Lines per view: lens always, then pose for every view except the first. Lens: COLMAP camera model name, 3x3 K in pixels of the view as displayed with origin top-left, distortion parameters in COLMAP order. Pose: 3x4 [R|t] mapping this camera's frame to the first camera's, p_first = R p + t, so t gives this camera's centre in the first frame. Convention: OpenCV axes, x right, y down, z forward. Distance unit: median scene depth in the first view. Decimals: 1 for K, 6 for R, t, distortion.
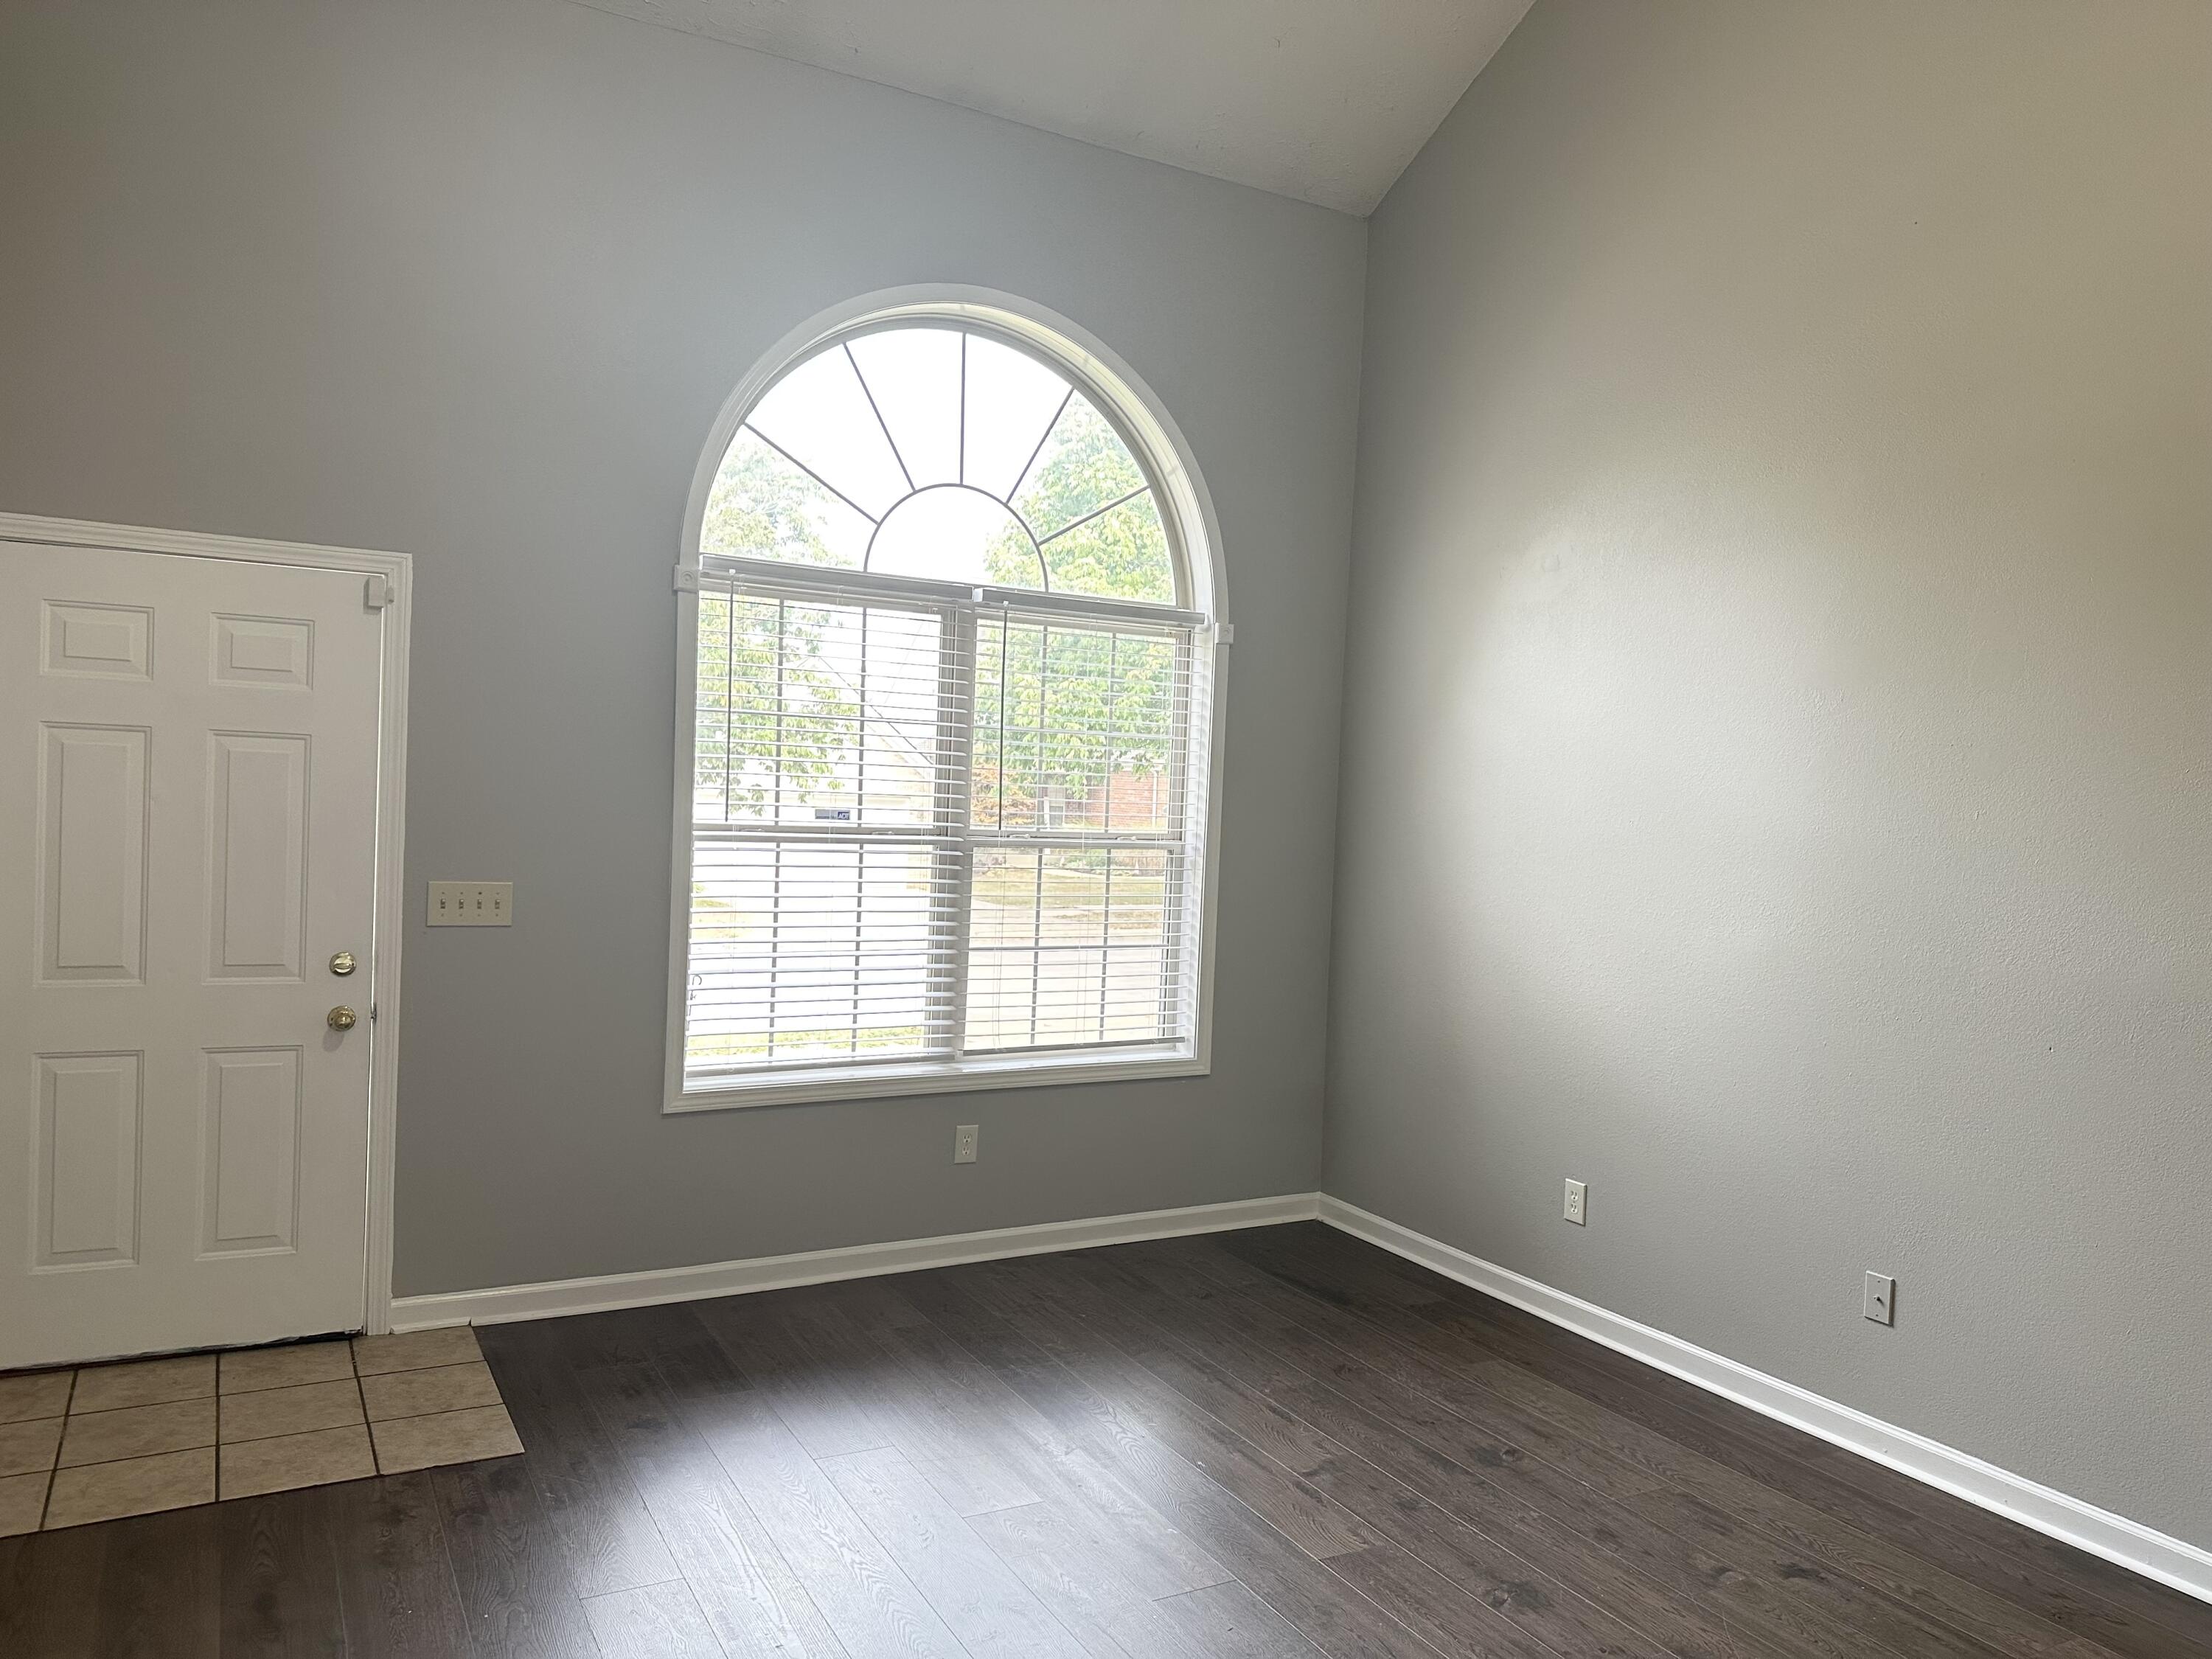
lens RADIAL K [[1565.8, 0, 1106.0], [0, 1565.8, 829.5], [0, 0, 1]] dist [0.157166, 0.000609]
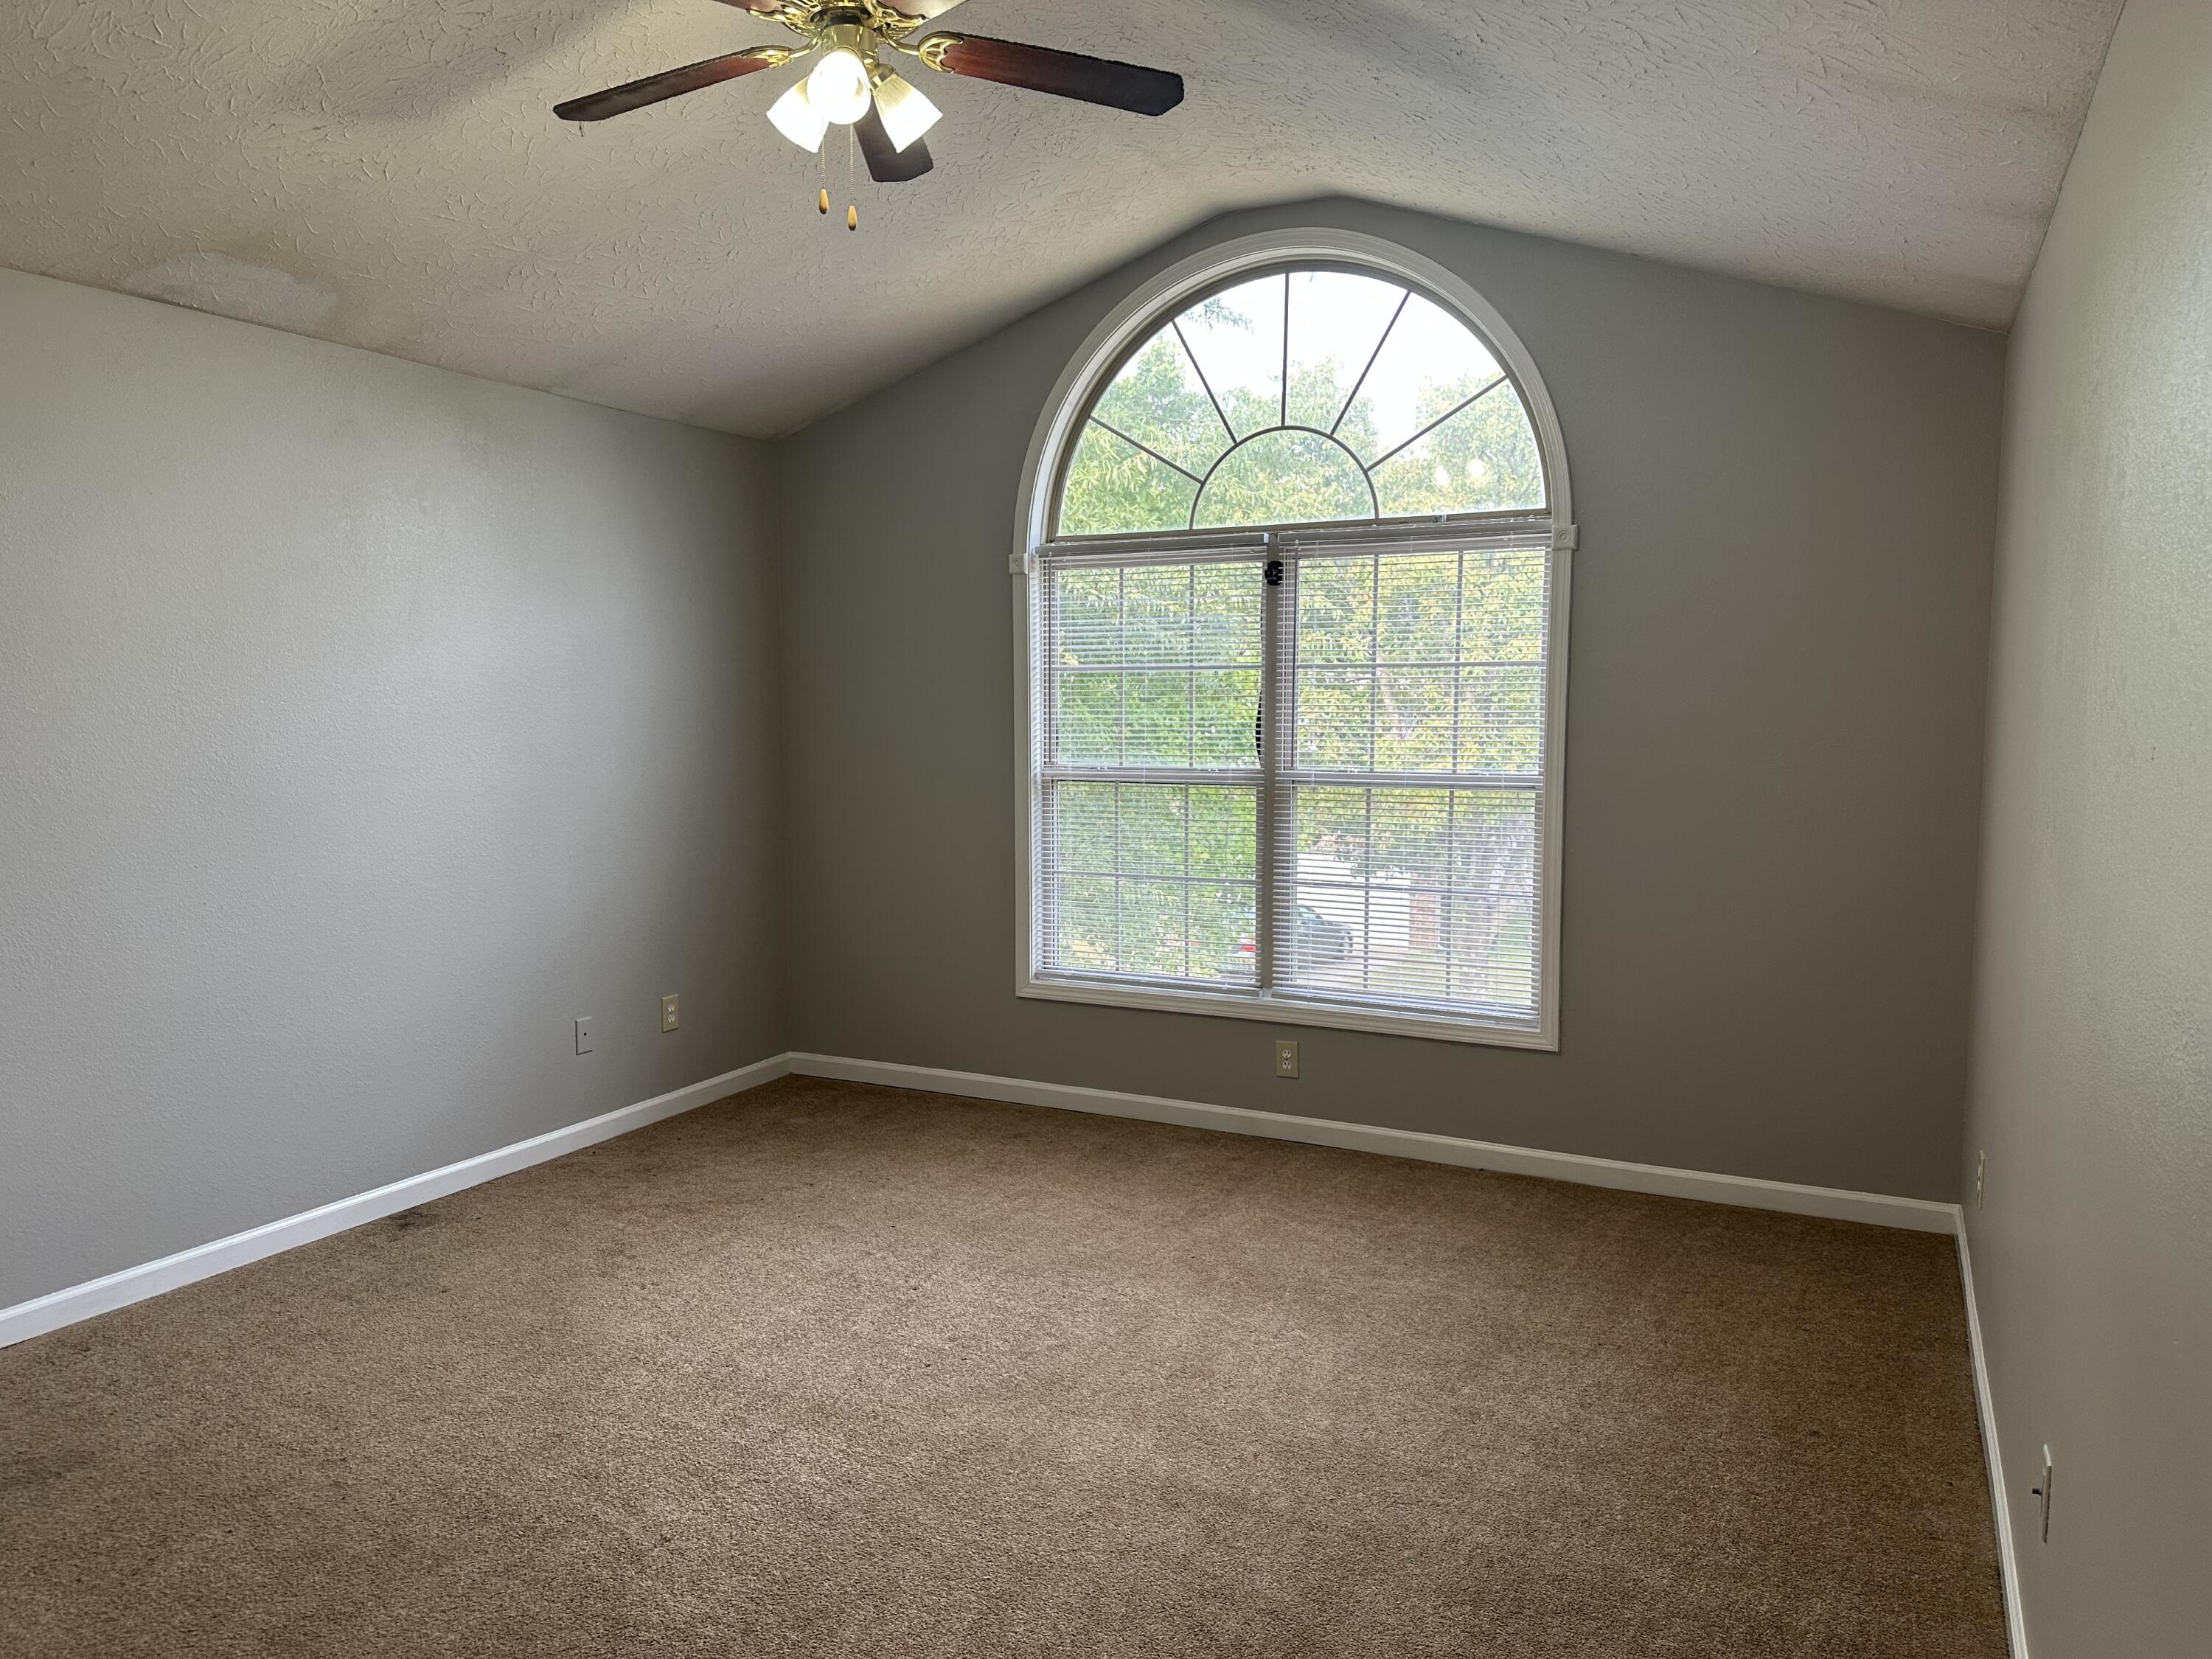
lens RADIAL K [[1565.8, 0, 1106.0], [0, 1565.8, 829.5], [0, 0, 1]] dist [0.157166, 0.000609]
pose [[0.562335, 0.040588, -0.825913, 0.691456], [0.009325, 0.998420, 0.055415, -0.018781], [0.826857, -0.038863, 0.561068, 0.329096]]
